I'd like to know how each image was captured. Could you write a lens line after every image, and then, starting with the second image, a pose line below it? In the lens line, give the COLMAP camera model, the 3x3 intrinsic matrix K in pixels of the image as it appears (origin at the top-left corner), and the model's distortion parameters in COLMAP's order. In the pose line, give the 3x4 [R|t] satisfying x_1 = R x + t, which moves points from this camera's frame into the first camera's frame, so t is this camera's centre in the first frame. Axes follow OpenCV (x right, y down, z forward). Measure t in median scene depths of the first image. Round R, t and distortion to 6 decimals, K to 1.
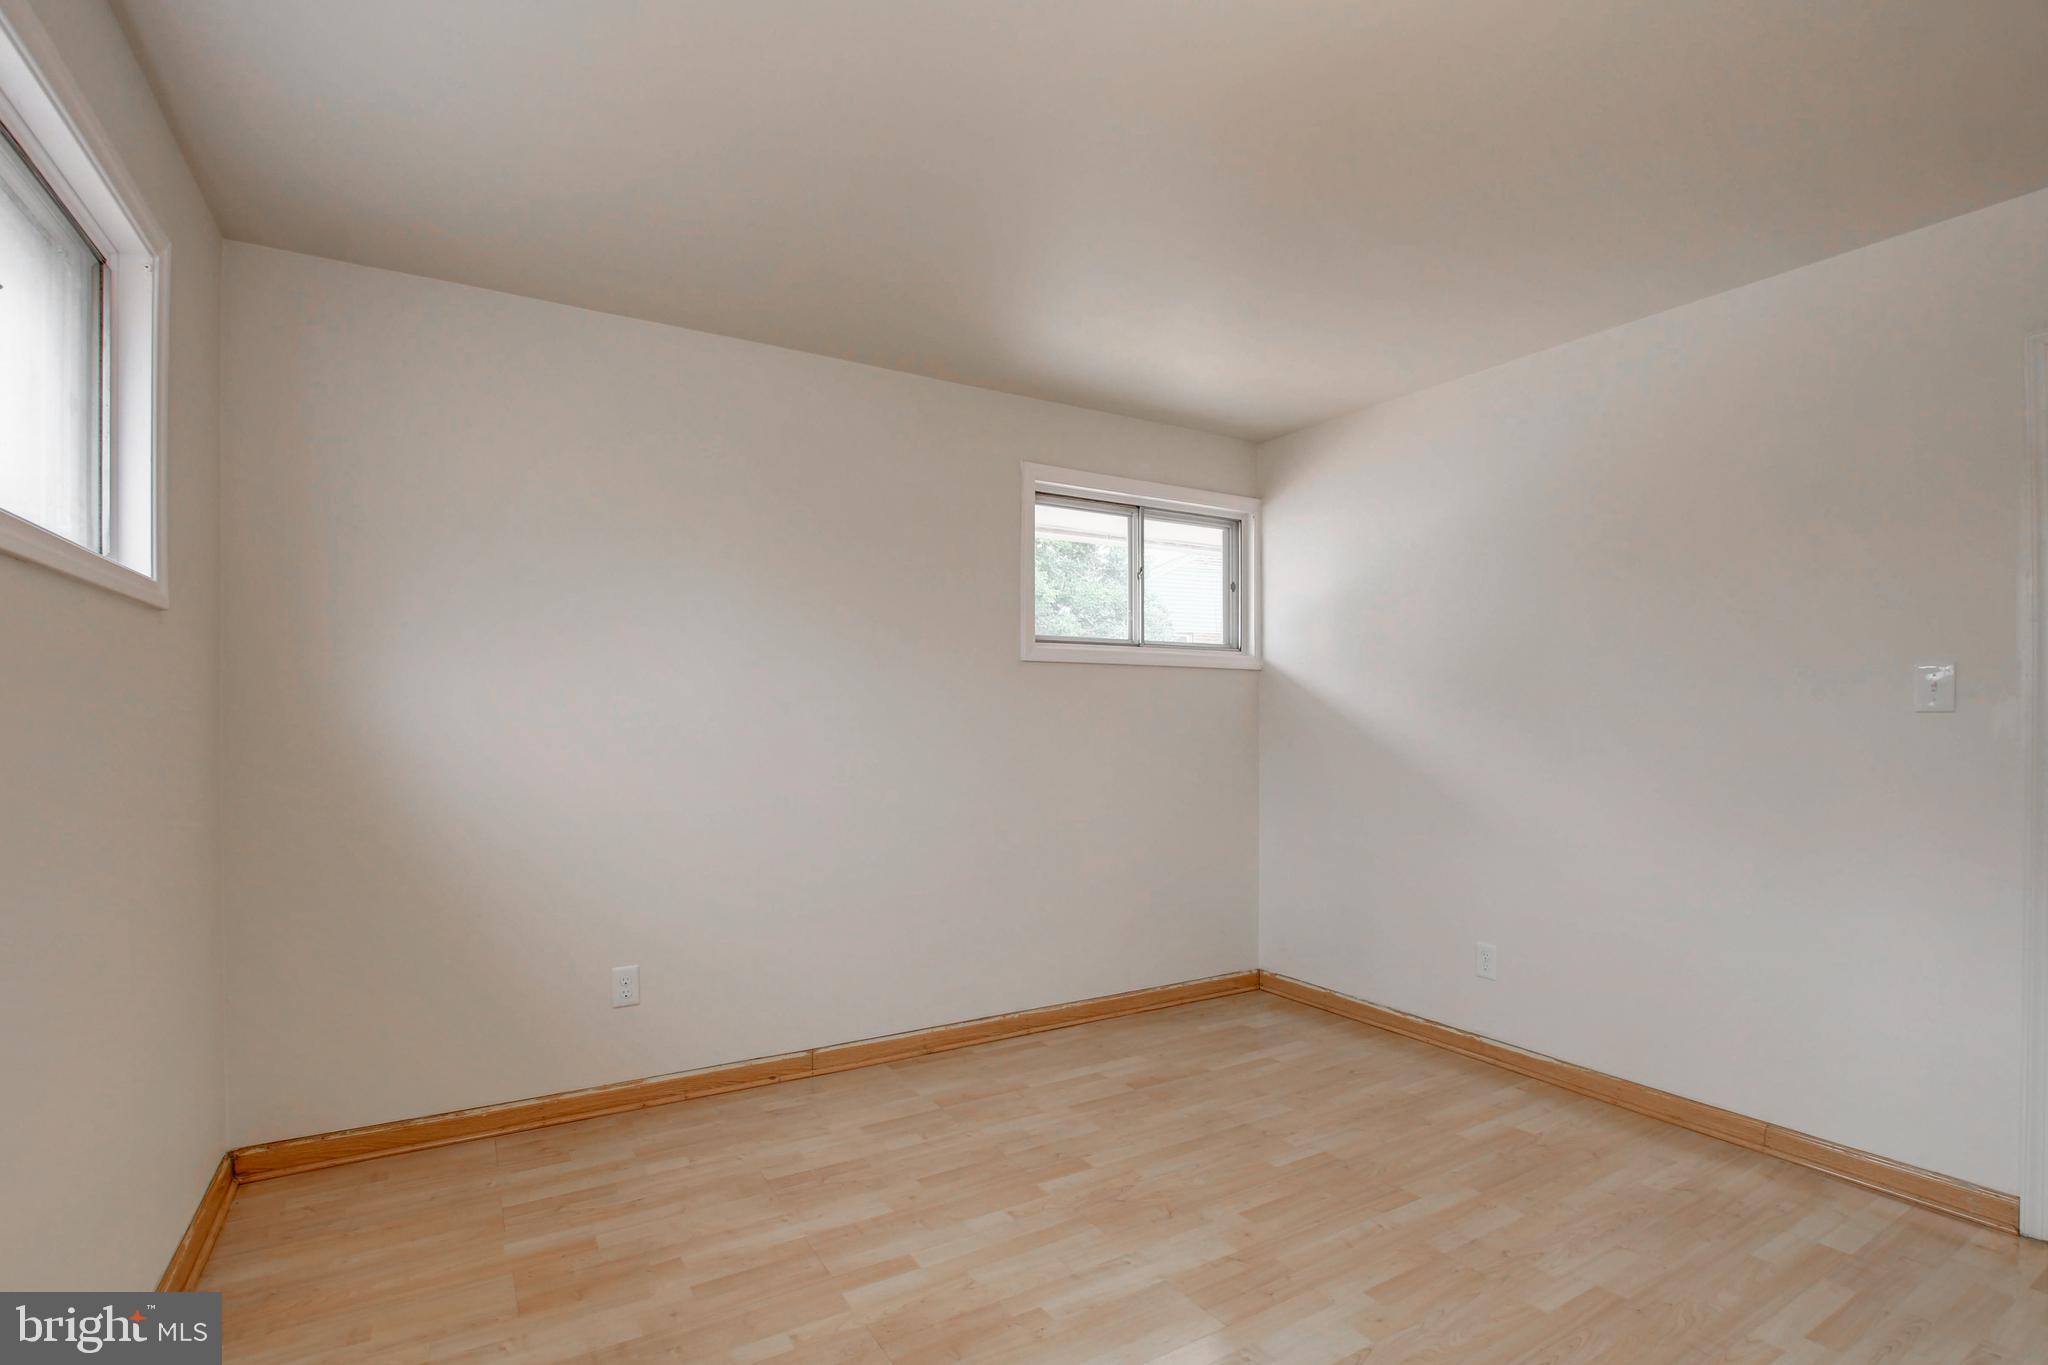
lens RADIAL K [[975.0, 0, 1032.1], [0, 975.0, 701.5], [0, 0, 1]] dist [-0.020597, 0.000974]
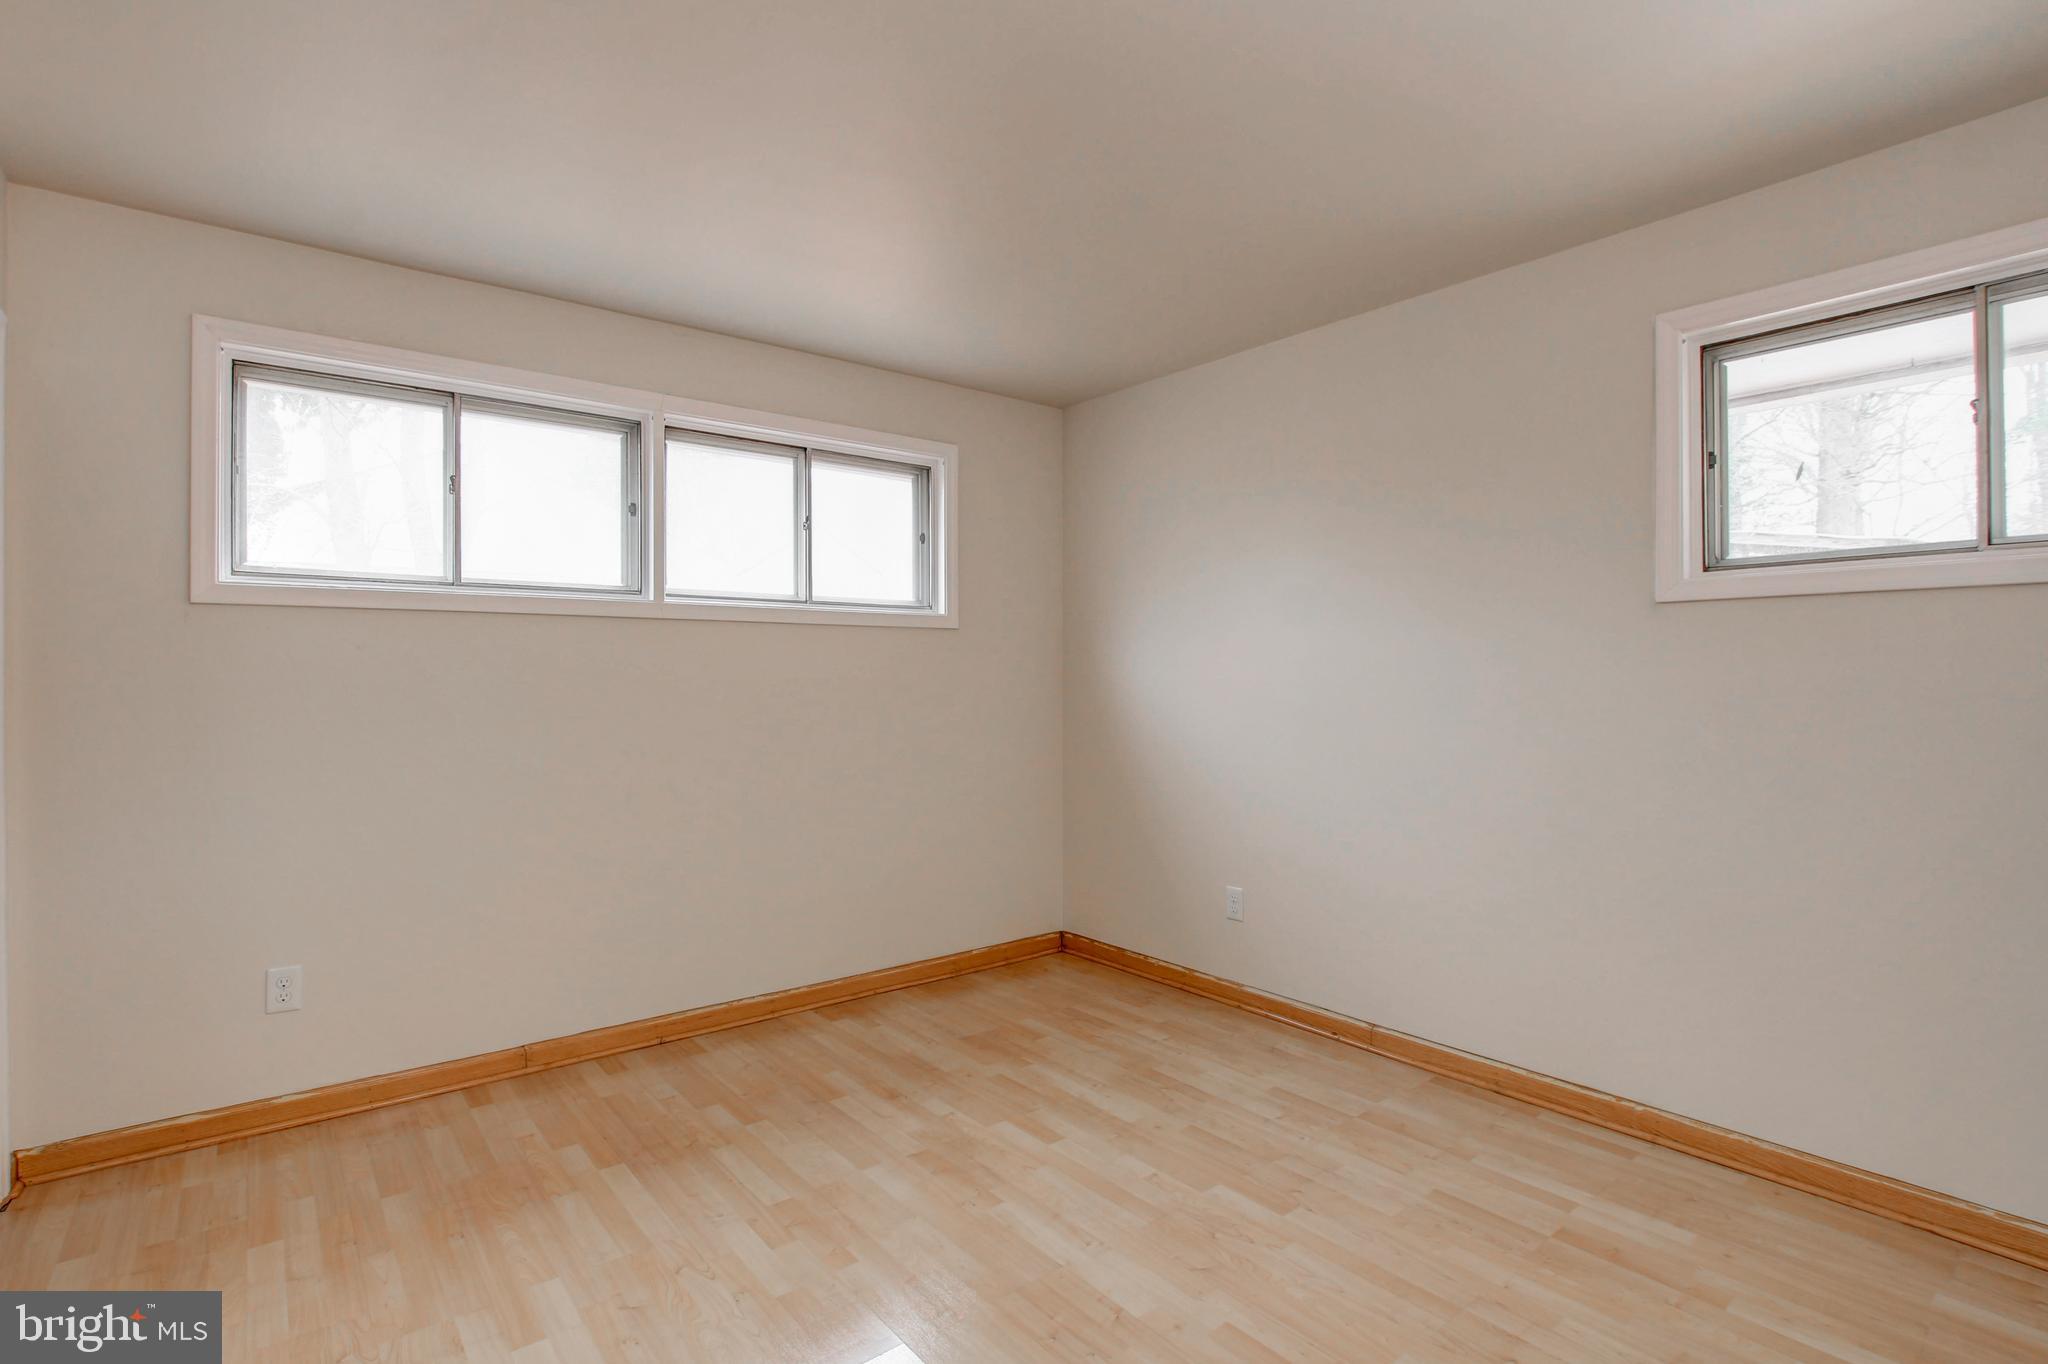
lens RADIAL K [[975.0, 0, 1021.6], [0, 975.0, 681.8], [0, 0, 1]] dist [-0.020597, 0.000974]
pose [[0.123353, -0.001125, -0.992362, 0.790994], [0.017354, 0.999849, 0.001024, 0.012111], [0.992211, -0.017348, 0.123354, 0.620781]]
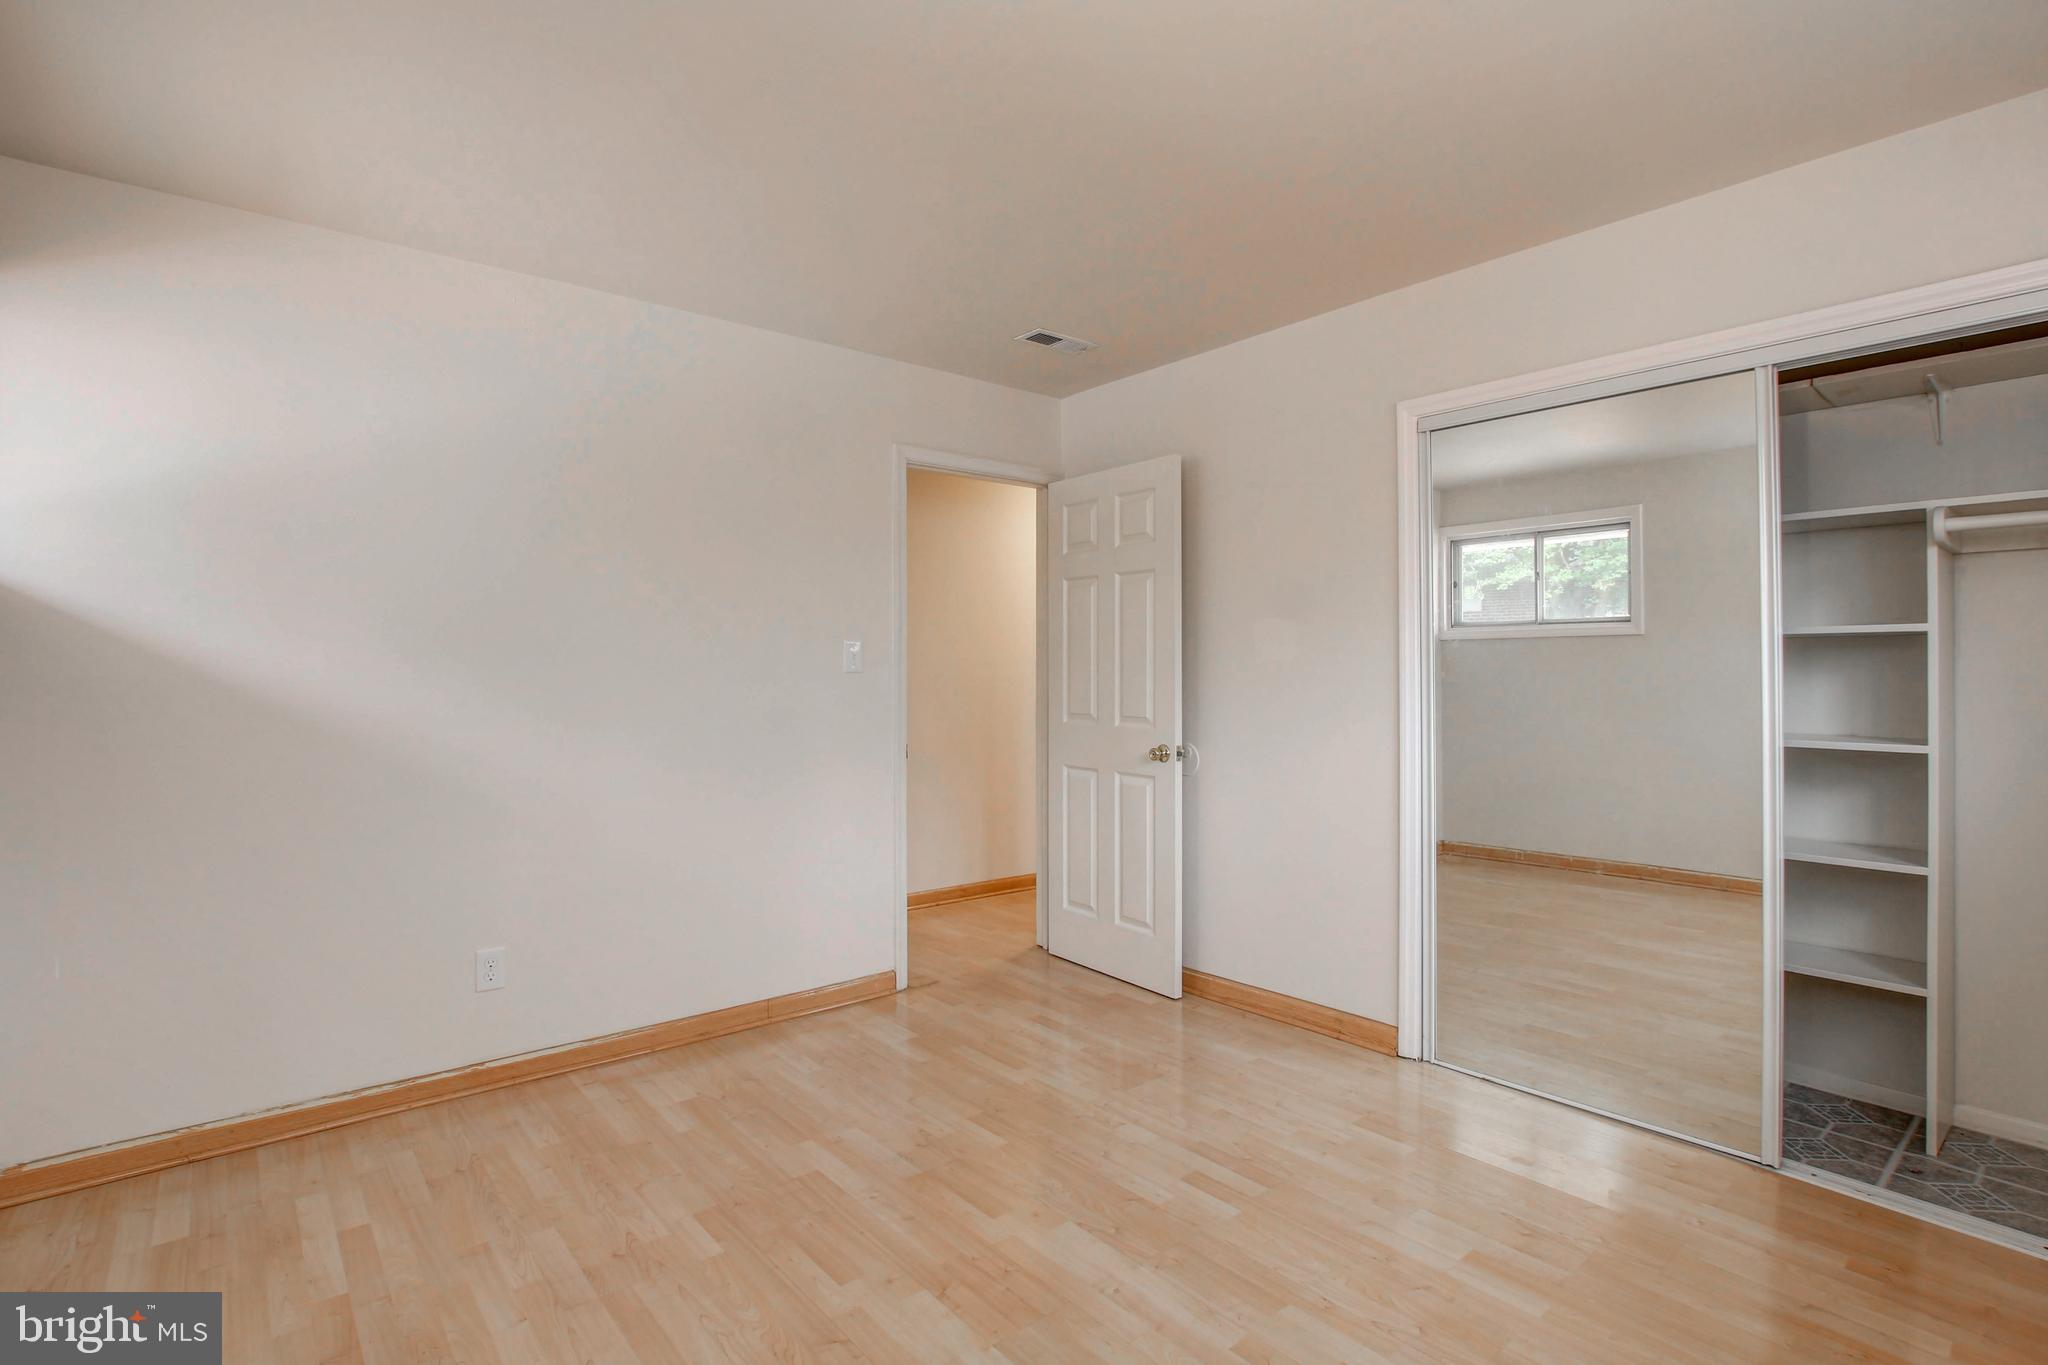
lens RADIAL K [[975.0, 0, 1030.7], [0, 975.0, 675.4], [0, 0, 1]] dist [-0.020597, 0.000974]
pose [[-0.156522, 0.003401, 0.987669, -0.506990], [-0.013076, 0.999899, -0.005515, 0.016694], [-0.987588, -0.013778, -0.156462, 0.807057]]
